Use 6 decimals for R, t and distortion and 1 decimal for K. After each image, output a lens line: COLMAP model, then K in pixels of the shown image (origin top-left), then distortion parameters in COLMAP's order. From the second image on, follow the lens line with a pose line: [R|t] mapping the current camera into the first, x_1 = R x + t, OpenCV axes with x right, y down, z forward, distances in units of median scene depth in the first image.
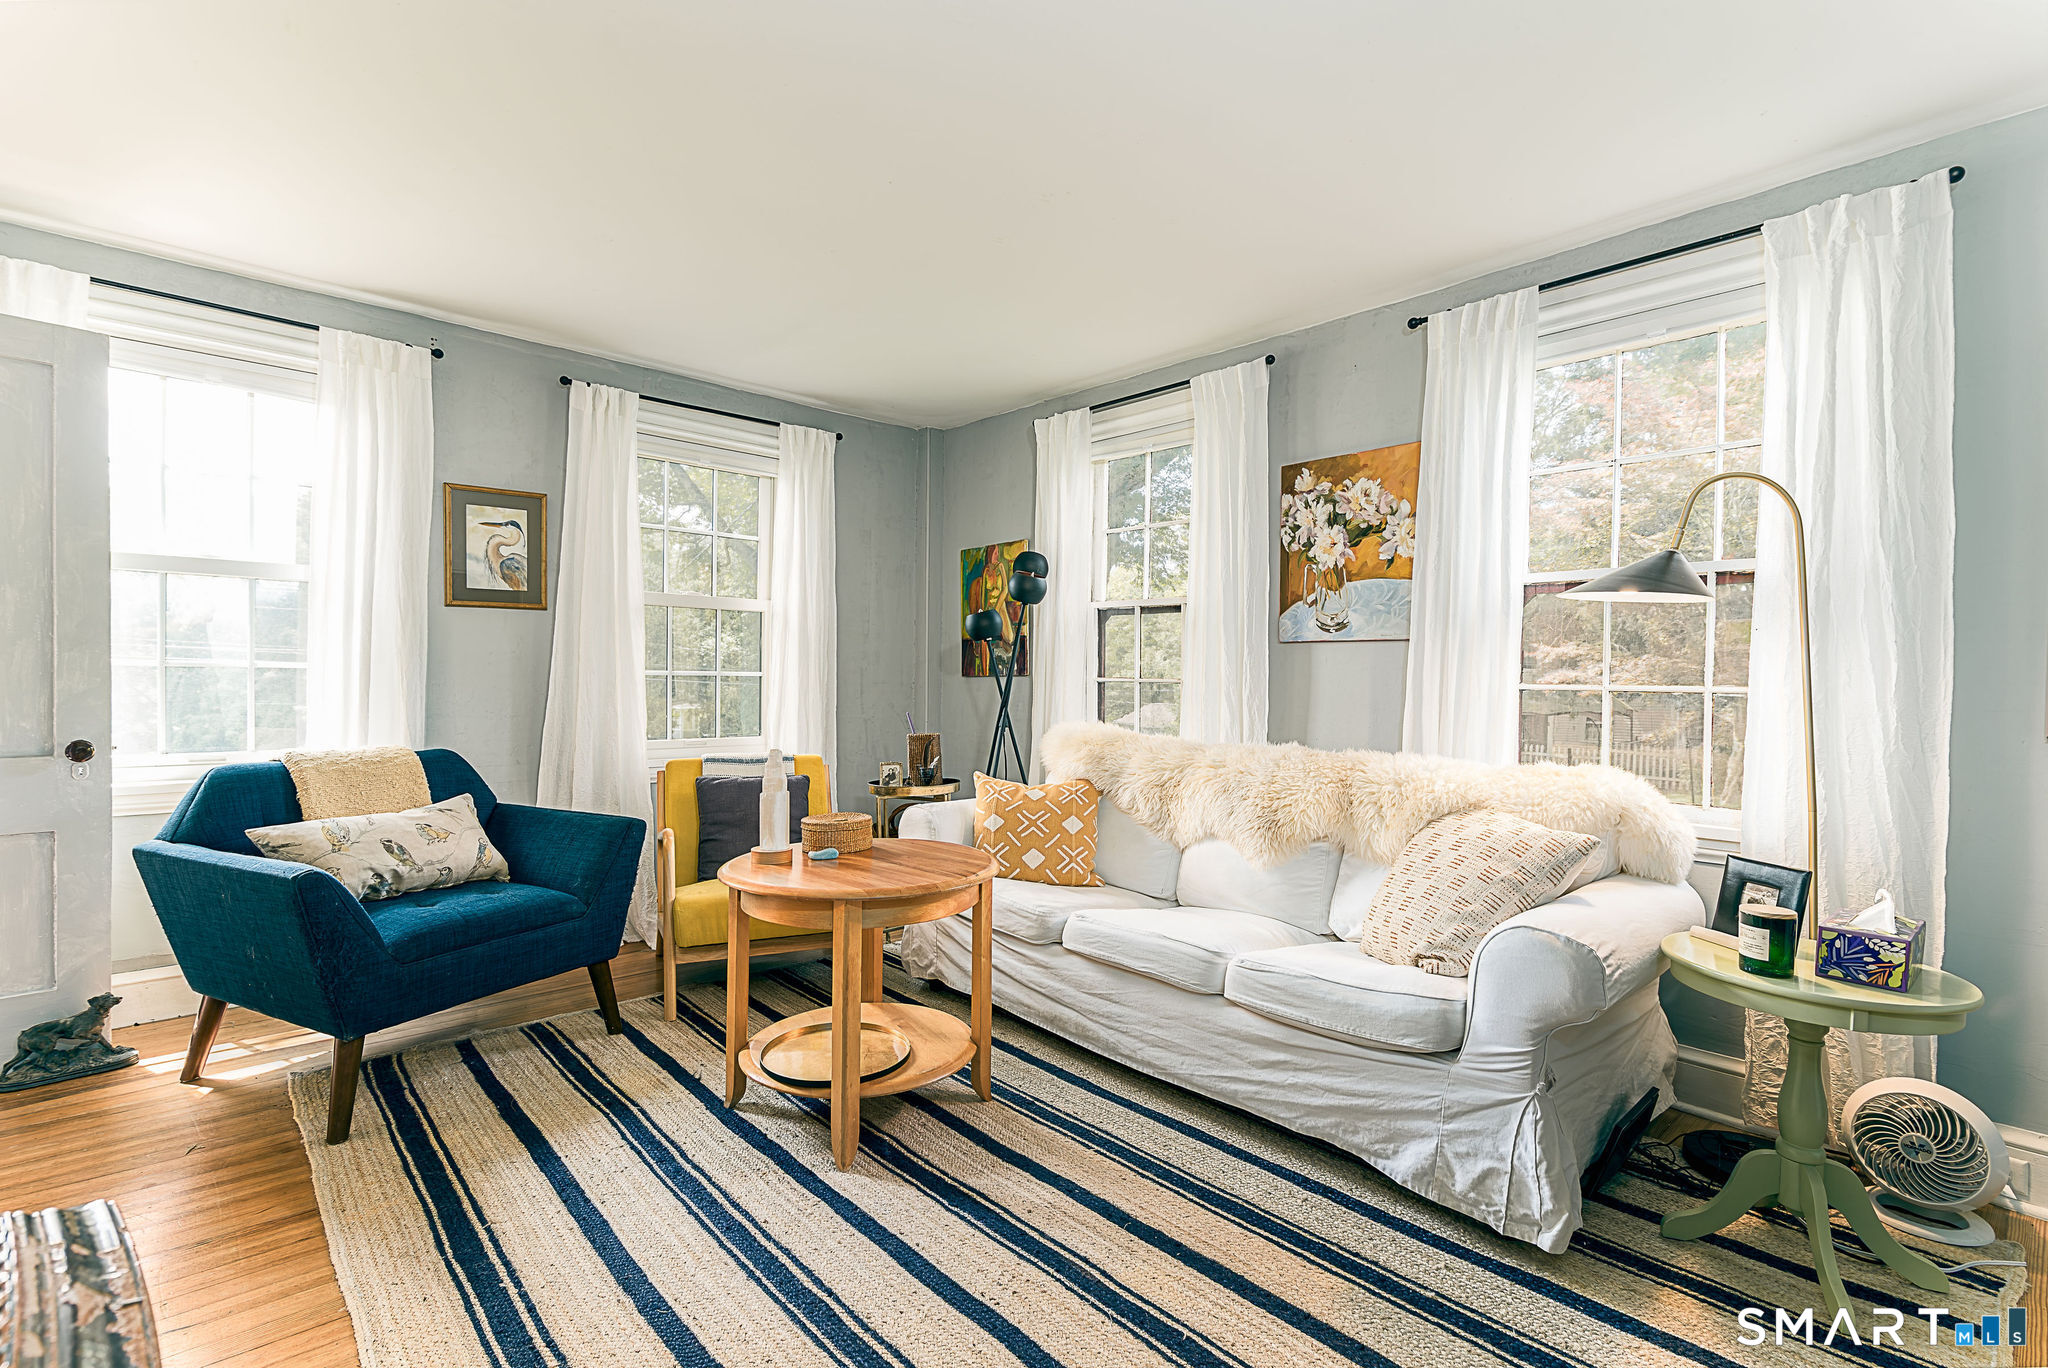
lens RADIAL K [[938.8, 0, 1019.1], [0, 938.8, 684.6], [0, 0, 1]] dist [-0.009327, 0.000574]
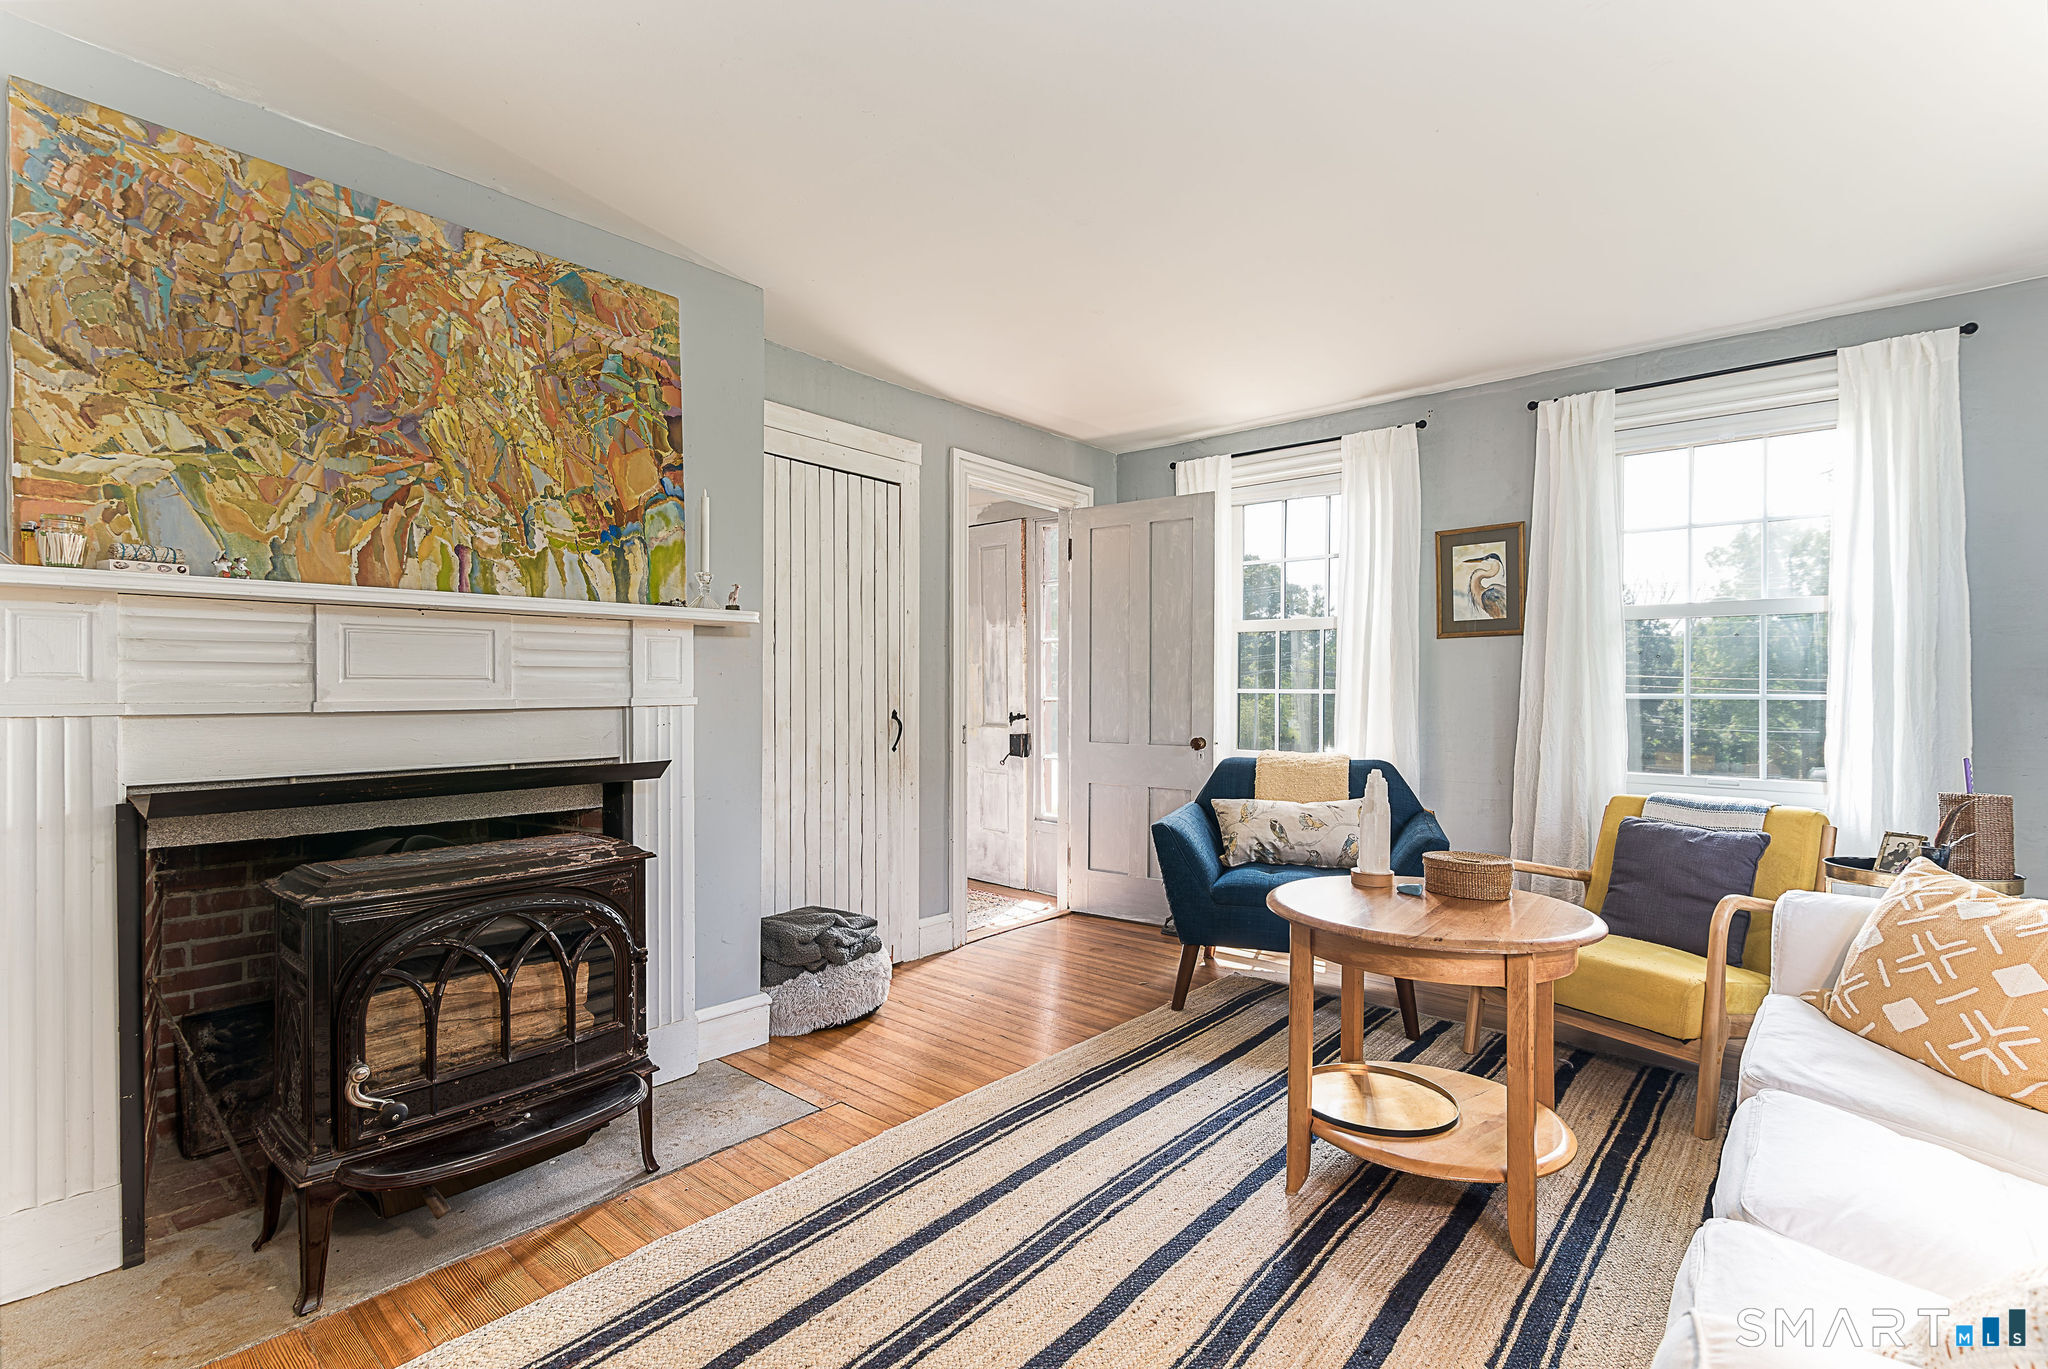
lens RADIAL K [[938.8, 0, 1017.7], [0, 938.8, 687.3], [0, 0, 1]] dist [-0.009327, 0.000574]
pose [[0.111336, -0.017514, -0.993628, 0.459162], [-0.013621, 0.999724, -0.019148, 0.004309], [0.993689, 0.015666, 0.111067, 0.354866]]
